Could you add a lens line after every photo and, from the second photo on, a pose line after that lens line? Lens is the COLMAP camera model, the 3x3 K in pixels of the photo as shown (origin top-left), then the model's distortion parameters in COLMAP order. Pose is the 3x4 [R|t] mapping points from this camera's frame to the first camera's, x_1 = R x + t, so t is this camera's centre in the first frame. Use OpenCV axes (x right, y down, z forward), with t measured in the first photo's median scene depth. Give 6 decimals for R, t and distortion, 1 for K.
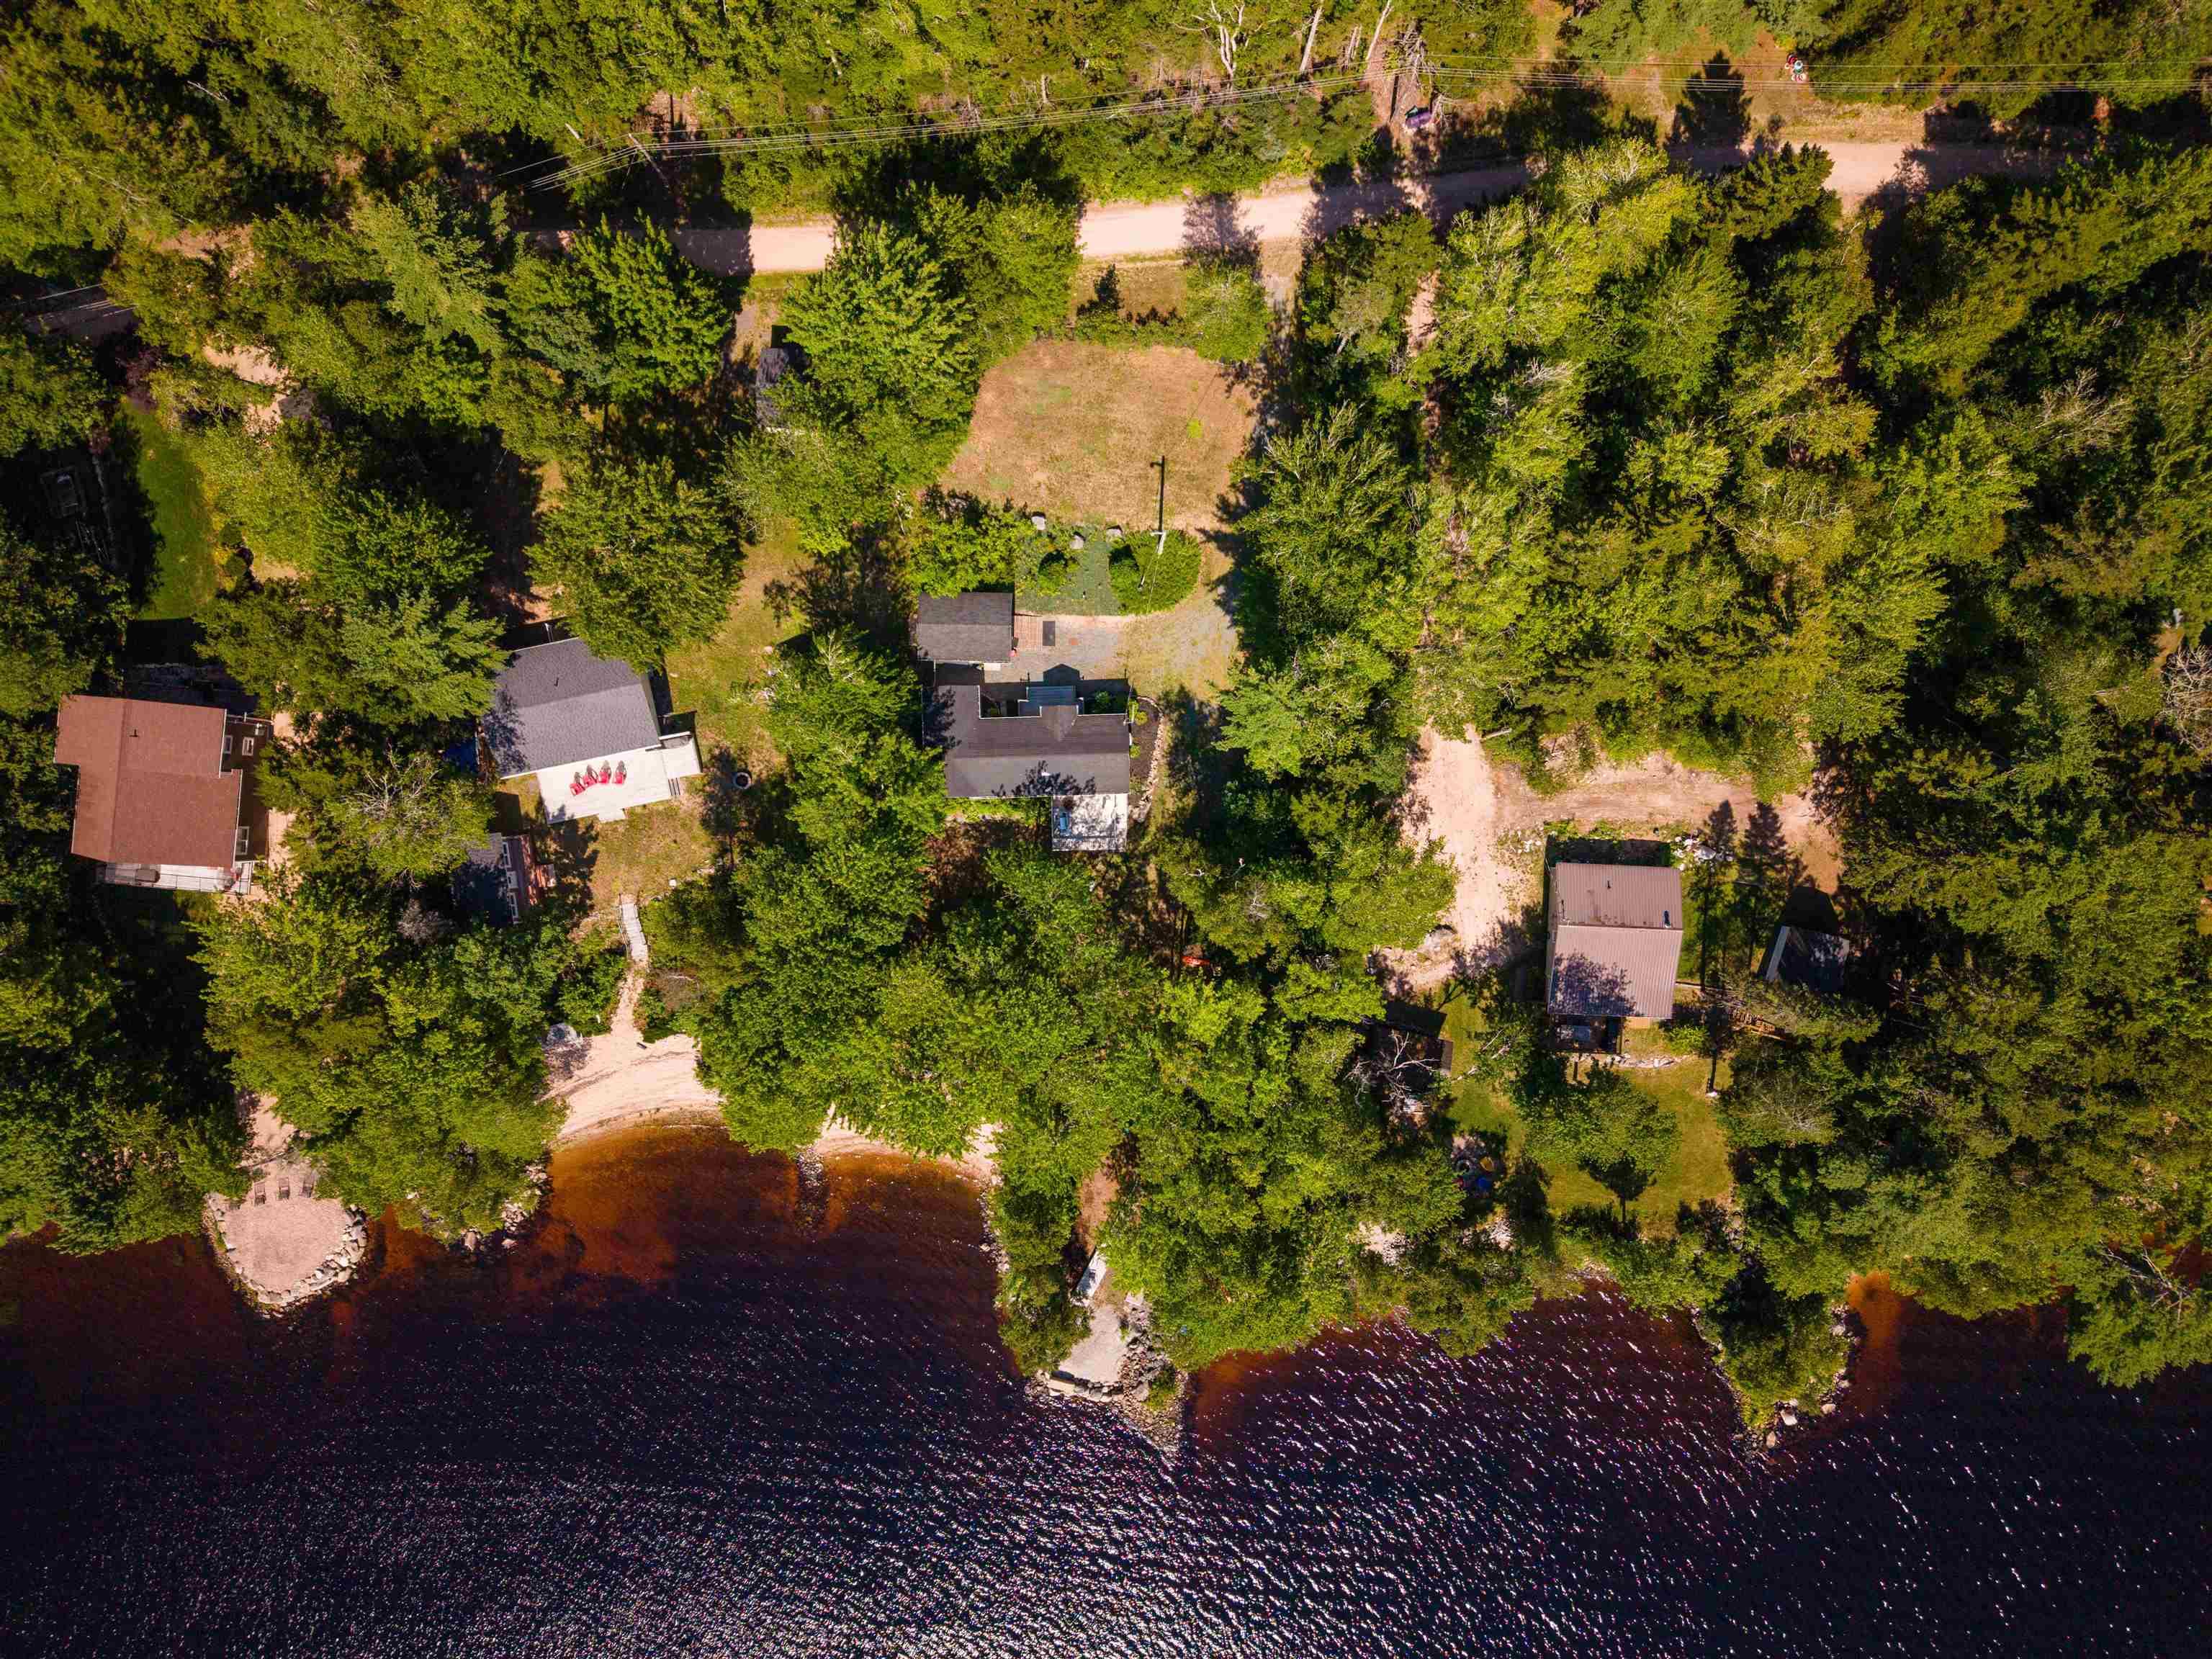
lens RADIAL K [[1550.6, 0, 1101.4], [0, 1550.6, 886.8], [0, 0, 1]] dist [0.001685, -0.246999]
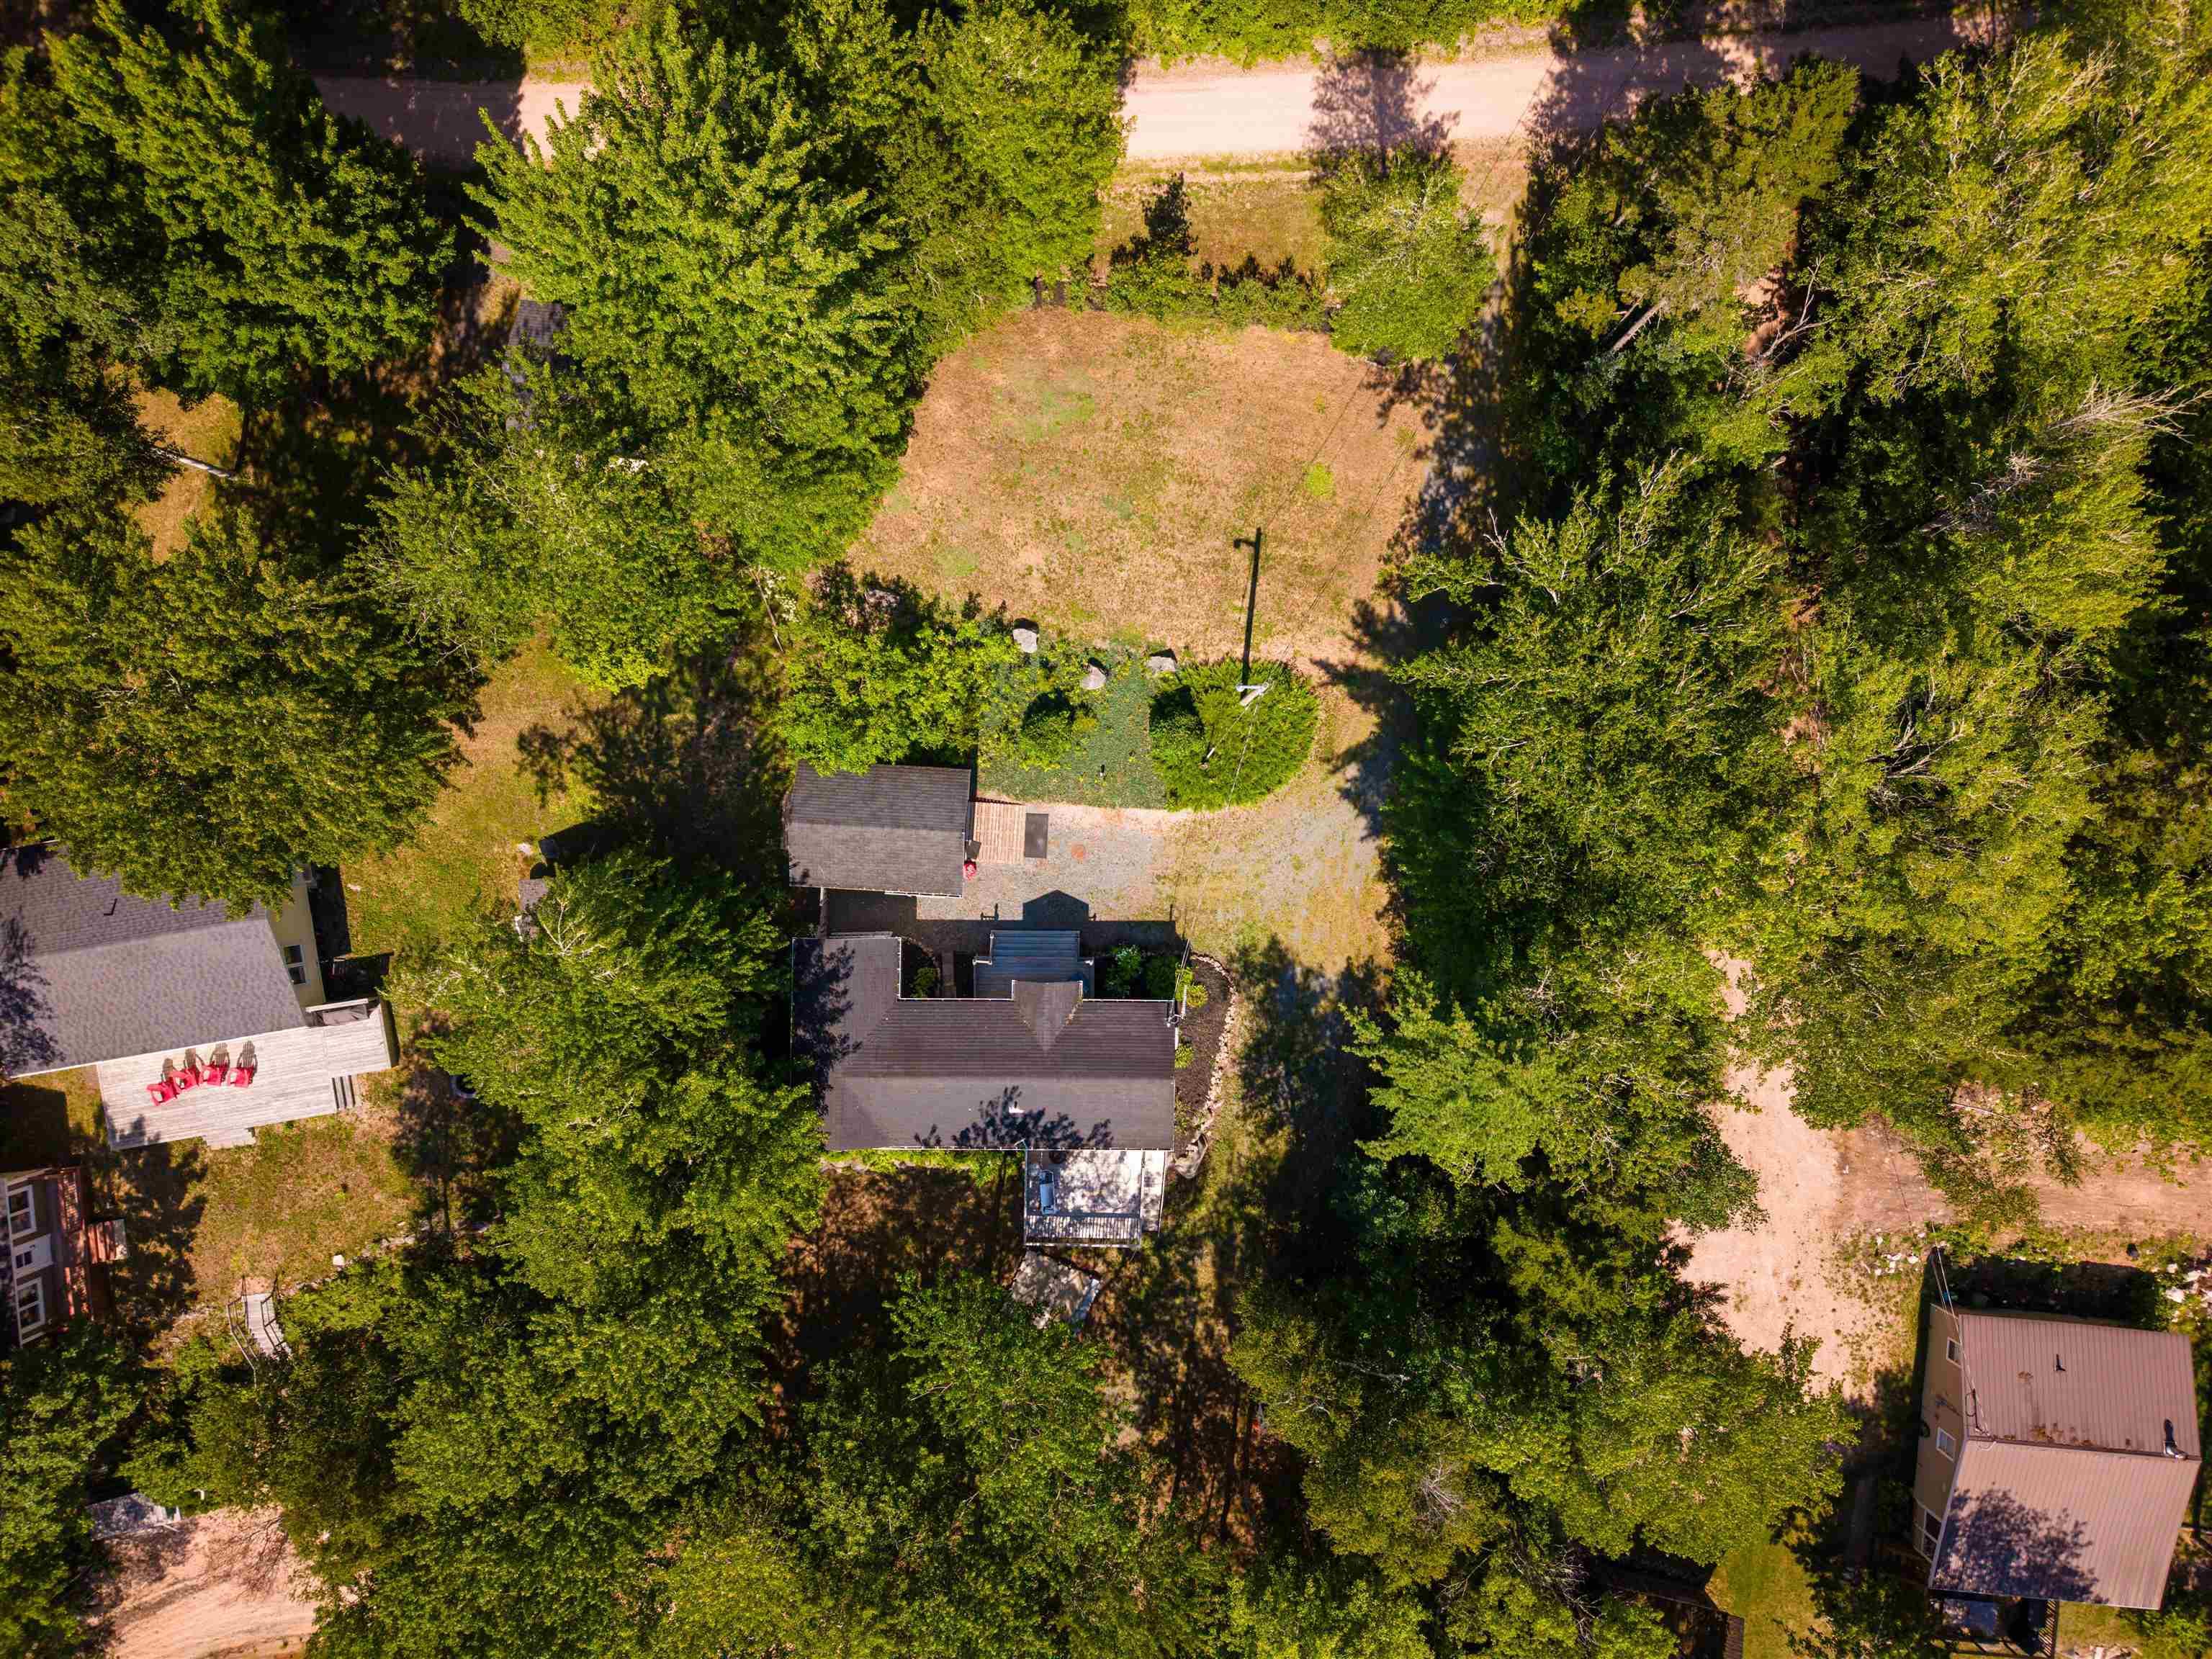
lens RADIAL K [[1530.8, 0, 1106.0], [0, 1530.8, 829.5], [0, 0, 1]] dist [-0.049933, 0.002512]
pose [[0.999163, 0.040714, -0.003943, -0.007288], [-0.040821, 0.998641, -0.032395, -0.153195], [0.002618, 0.032528, 0.999467, 0.469208]]
